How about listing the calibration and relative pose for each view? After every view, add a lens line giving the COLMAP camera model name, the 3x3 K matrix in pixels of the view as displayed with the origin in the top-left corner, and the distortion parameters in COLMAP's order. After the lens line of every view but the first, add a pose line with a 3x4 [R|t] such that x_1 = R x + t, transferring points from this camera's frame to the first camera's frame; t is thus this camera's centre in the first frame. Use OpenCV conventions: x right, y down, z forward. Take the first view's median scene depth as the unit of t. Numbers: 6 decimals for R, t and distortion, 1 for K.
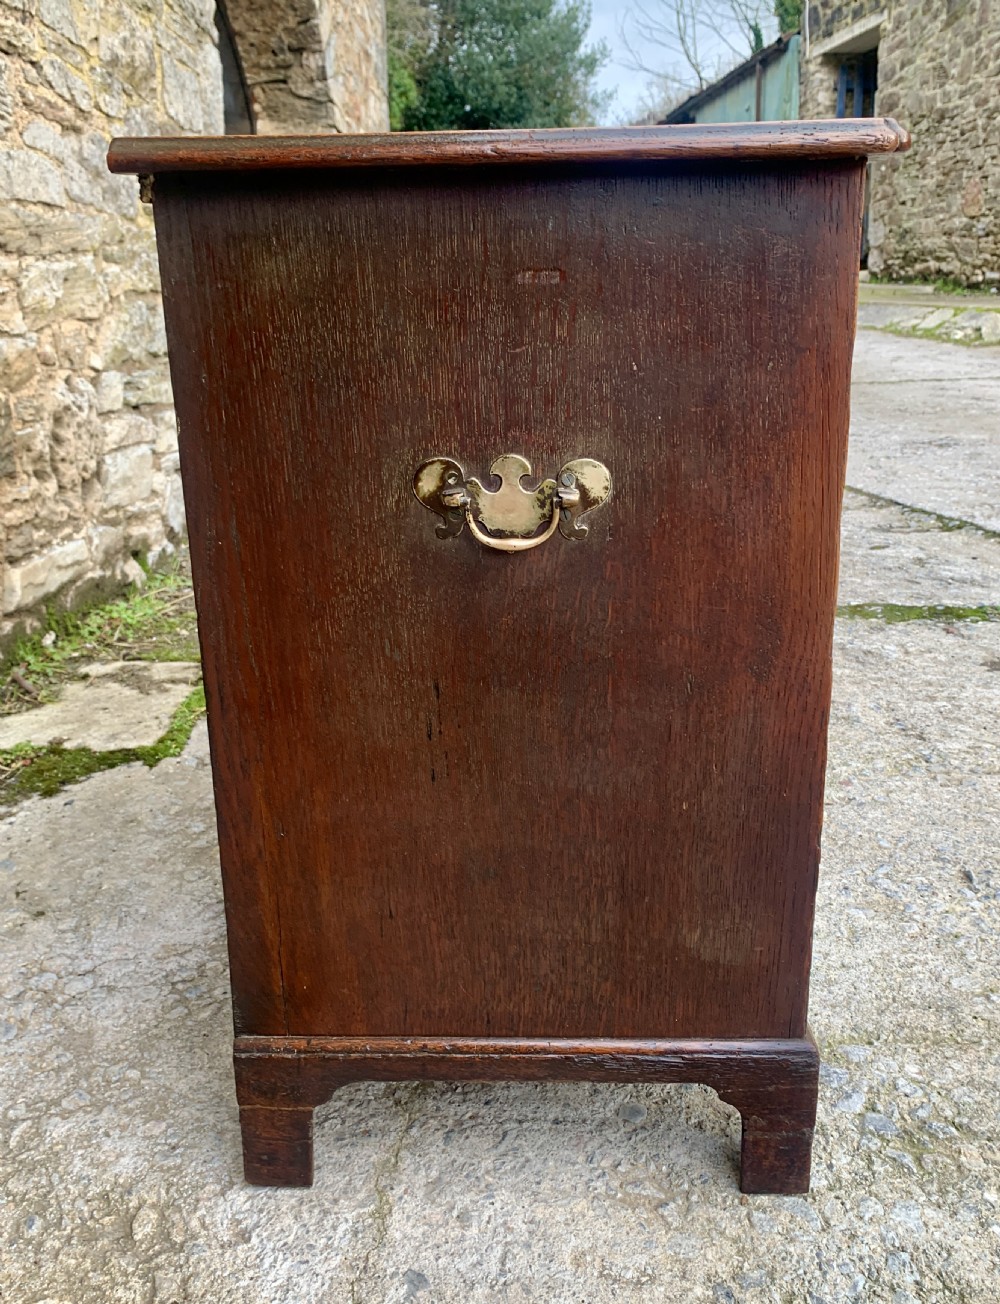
lens RADIAL K [[1168.0, 0, 488.2], [0, 1168.0, 607.5], [0, 0, 1]] dist [0.001856, 0.018301]
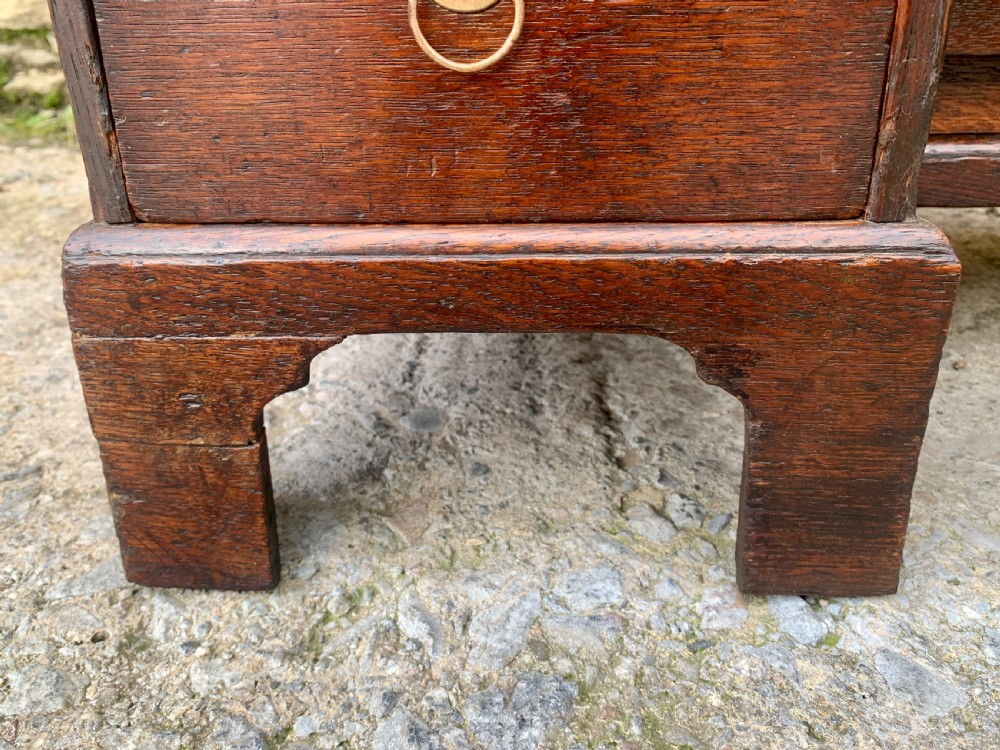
lens RADIAL K [[827.4, 0, 510.5], [0, 827.4, 283.9], [0, 0, 1]] dist [0.015714, -0.007620]
pose [[0.008815, 0.361799, -0.932215, 0.537927], [-0.269094, 0.898719, 0.346254, 0.235351], [0.963073, 0.247802, 0.105280, 1.077206]]
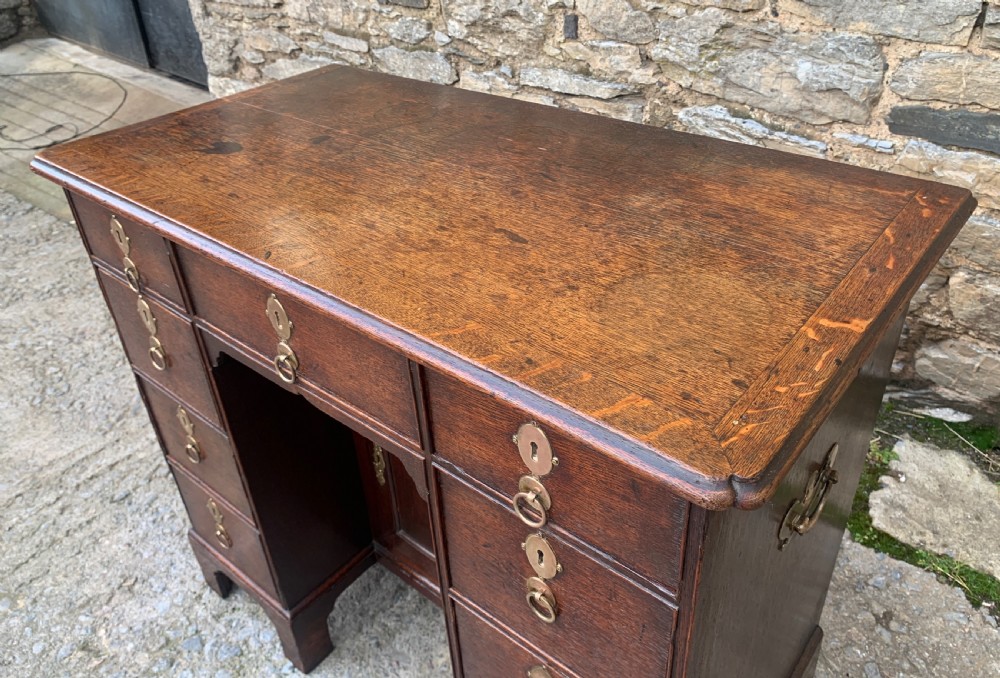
lens RADIAL K [[767.6, 0, 513.7], [0, 767.6, 308.0], [0, 0, 1]] dist [0.023267, -0.014719]
pose [[-0.599040, 0.465023, -0.651847, 0.631441], [-0.176515, 0.717358, 0.673973, -0.950120], [0.781021, 0.518798, -0.347643, 1.682405]]
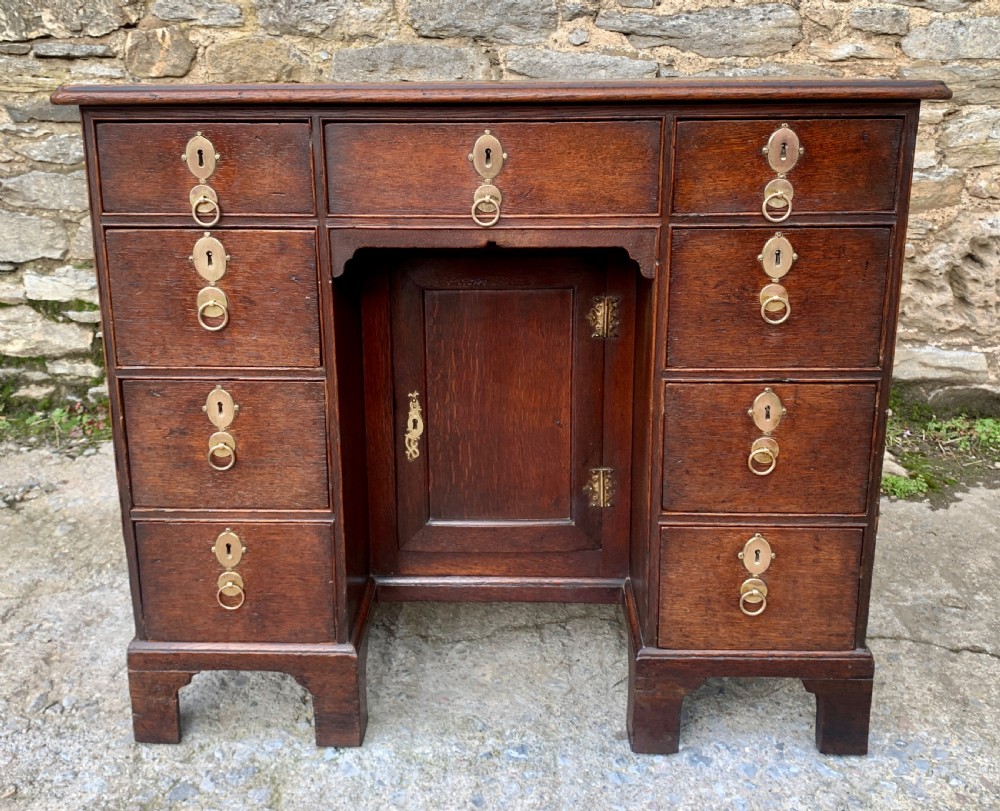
lens RADIAL K [[968.7, 0, 487.4], [0, 968.7, 314.8], [0, 0, 1]] dist [0.013057, 0.000000]
pose [[0.005001, 0.251083, -0.967953, 1.379000], [-0.280313, 0.929509, 0.239663, -0.467208], [0.959896, 0.270131, 0.075030, 1.193729]]
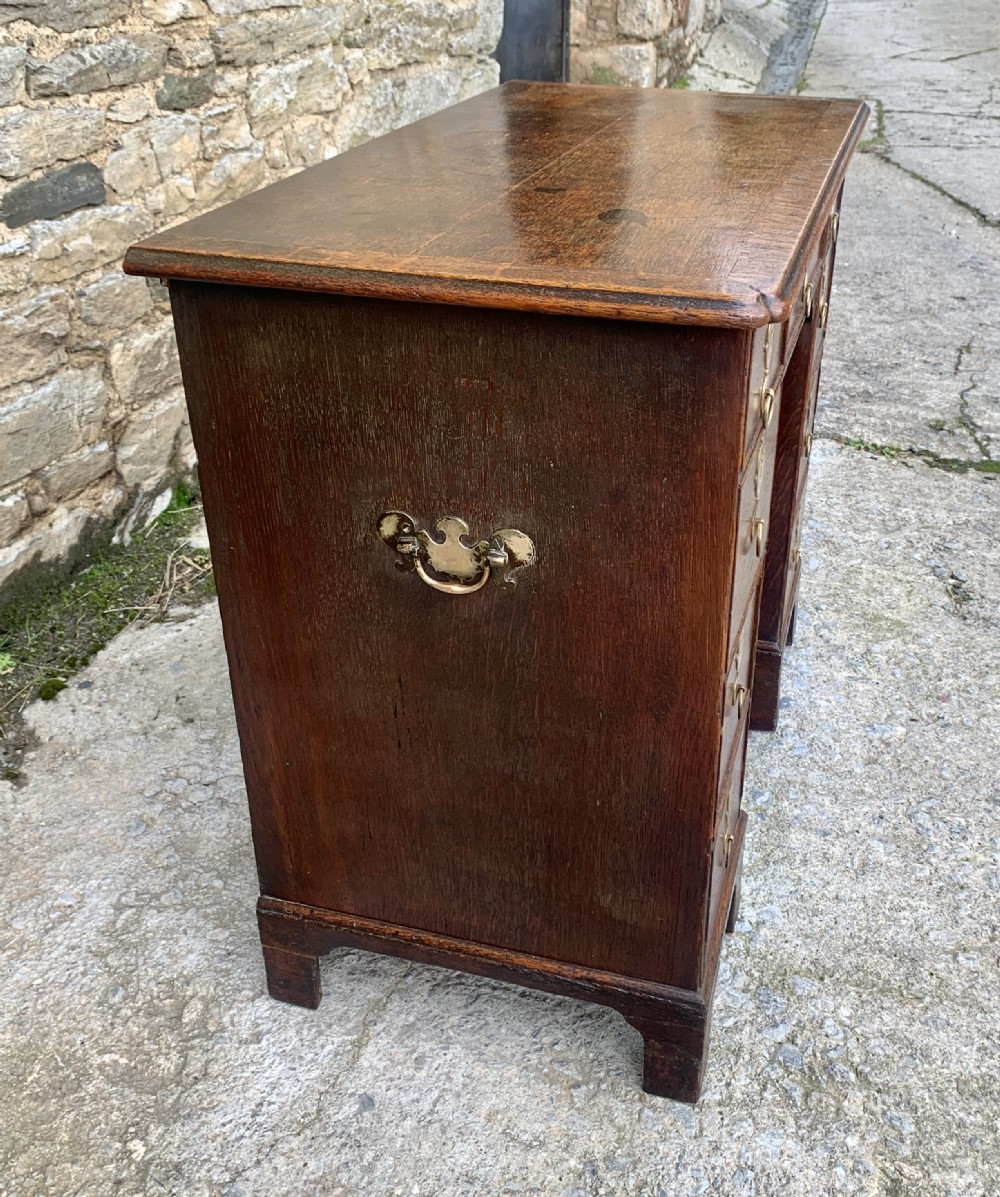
lens RADIAL K [[1216.4, 0, 540.4], [0, 1216.4, 542.0], [0, 0, 1]] dist [0.018060, 0.000000]
pose [[0.969061, 0.130452, -0.209529, 0.304096], [-0.086677, 0.974711, 0.205977, -0.304929], [0.231101, -0.181443, 0.955861, -0.130099]]
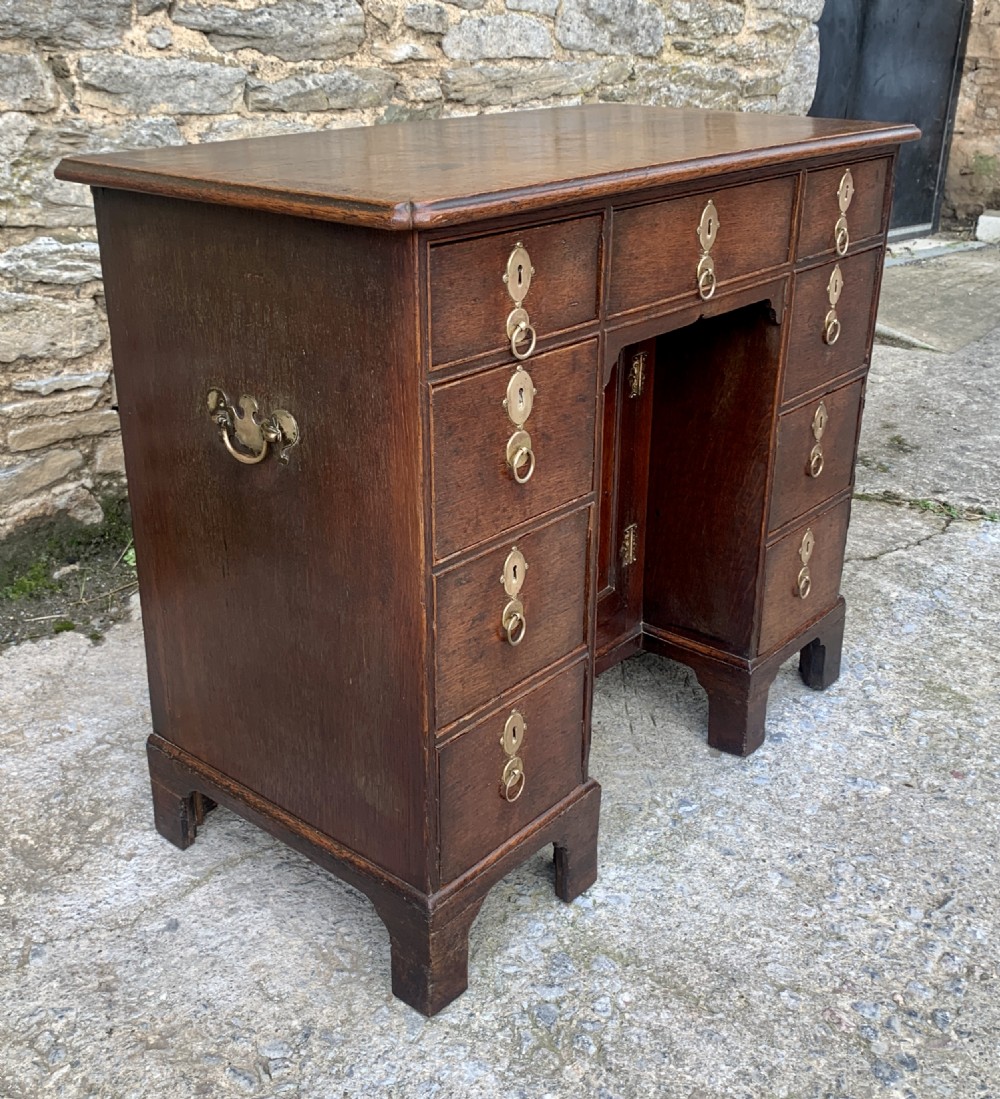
lens RADIAL K [[1234.7, 0, 457.8], [0, 1234.7, 495.0], [0, 0, 1]] dist [0.024688, 0.000000]
pose [[0.772918, 0.245723, -0.584994, 0.924506], [-0.192662, 0.969326, 0.152606, -0.241931], [0.604548, -0.005246, 0.796551, -0.025615]]
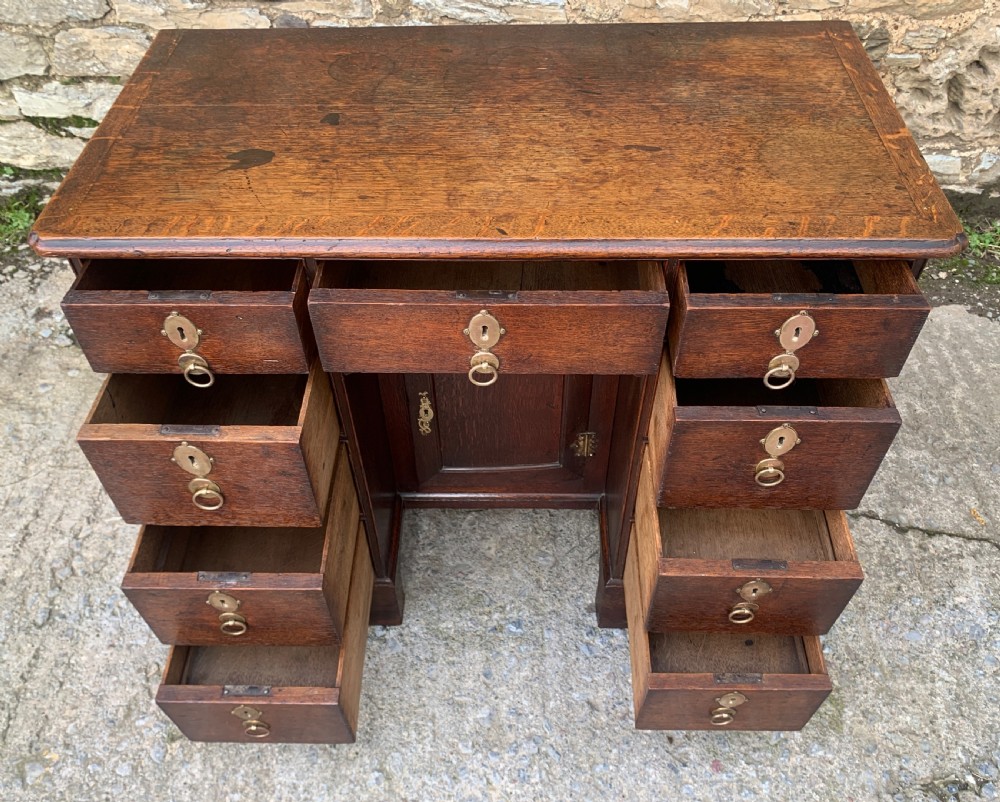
lens RADIAL K [[844.8, 0, 494.8], [0, 844.8, 418.2], [0, 0, 1]] dist [0.035851, -0.033742]
pose [[0.022560, 0.753741, -0.656784, 1.011050], [-0.271817, 0.636828, 0.721502, -0.972709], [0.962085, 0.162248, 0.219247, 1.049711]]
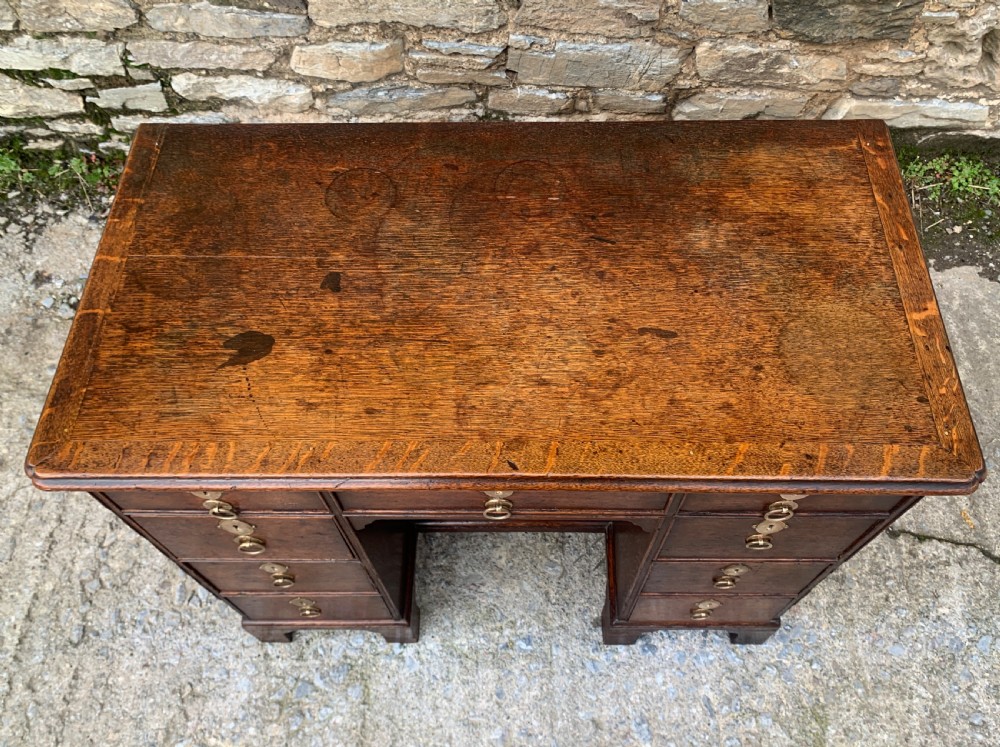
lens RADIAL K [[827.4, 0, 512.4], [0, 827.4, 351.4], [0, 0, 1]] dist [0.015714, -0.007620]
pose [[0.034922, 0.868380, -0.494669, 0.592106], [-0.278025, 0.483873, 0.829801, -1.221553], [0.959939, 0.108551, 0.258329, 0.986898]]
